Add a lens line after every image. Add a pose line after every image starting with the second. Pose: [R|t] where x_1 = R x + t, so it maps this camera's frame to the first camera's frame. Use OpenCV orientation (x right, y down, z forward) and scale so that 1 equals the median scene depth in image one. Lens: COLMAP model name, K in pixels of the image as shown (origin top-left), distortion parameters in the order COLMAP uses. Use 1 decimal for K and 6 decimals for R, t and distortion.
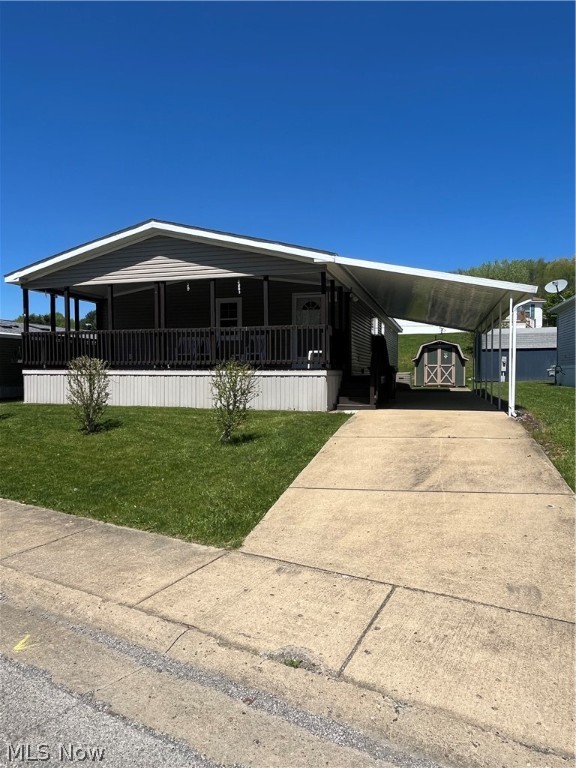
lens RADIAL K [[488.5, 0, 292.7], [0, 488.5, 386.5], [0, 0, 1]] dist [-0.018543, 0.001622]
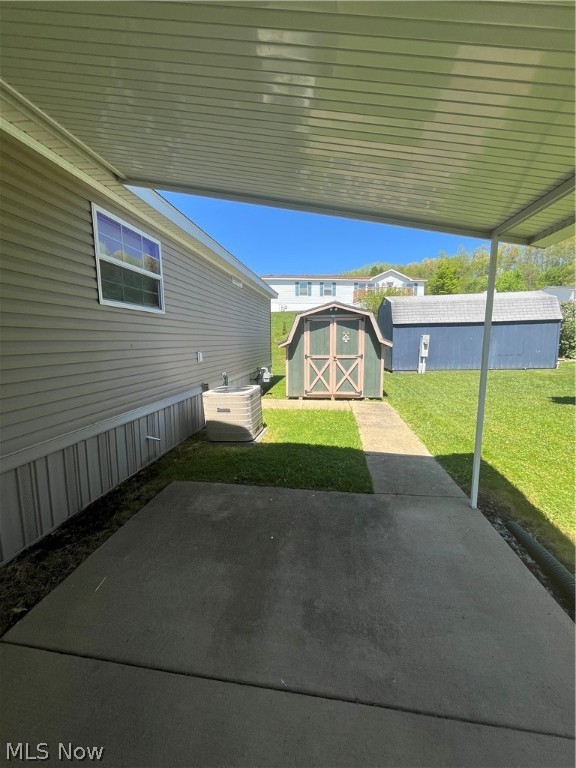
lens RADIAL K [[306.4, 0, 280.0], [0, 306.4, 381.6], [0, 0, 1]] dist [-0.003159, -0.000590]
pose [[0.992040, -0.028013, 0.122766, 0.207852], [0.015370, 0.994589, 0.102746, -0.051061], [-0.124980, -0.100042, 0.987103, 0.696102]]
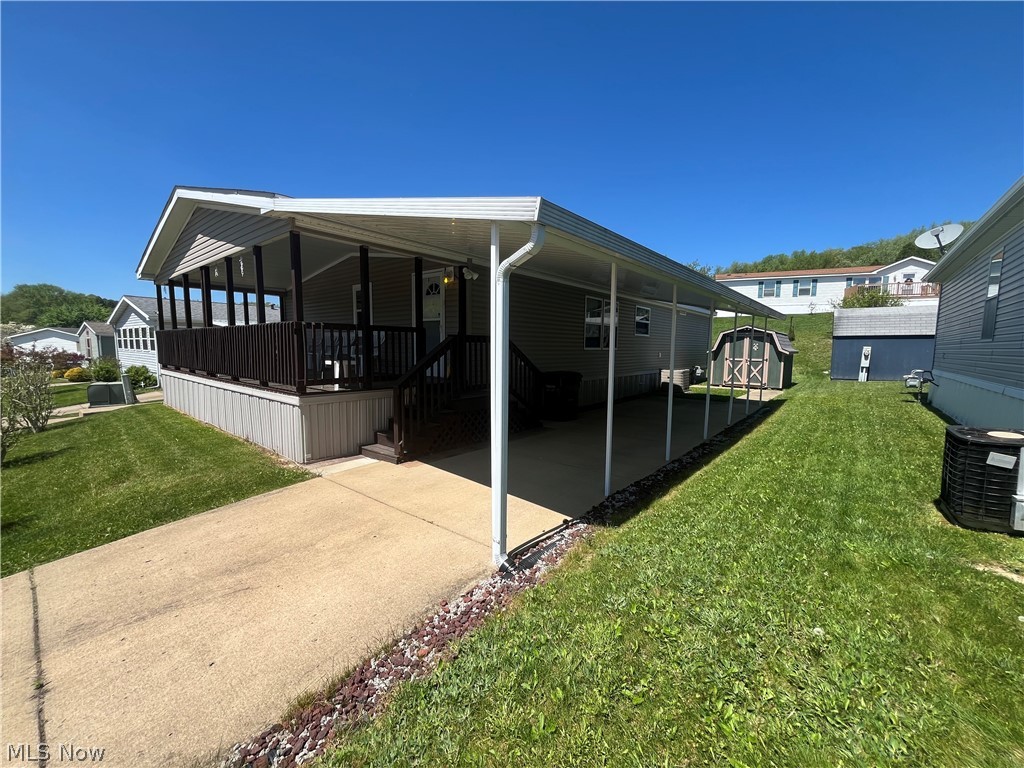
lens RADIAL K [[408.5, 0, 516.7], [0, 408.5, 384.5], [0, 0, 1]] dist [-0.003159, -0.000590]
pose [[0.922485, 0.044404, -0.383470, 0.217307], [-0.022239, 0.997826, 0.062043, -0.036172], [0.385391, -0.048706, 0.921467, 0.270560]]
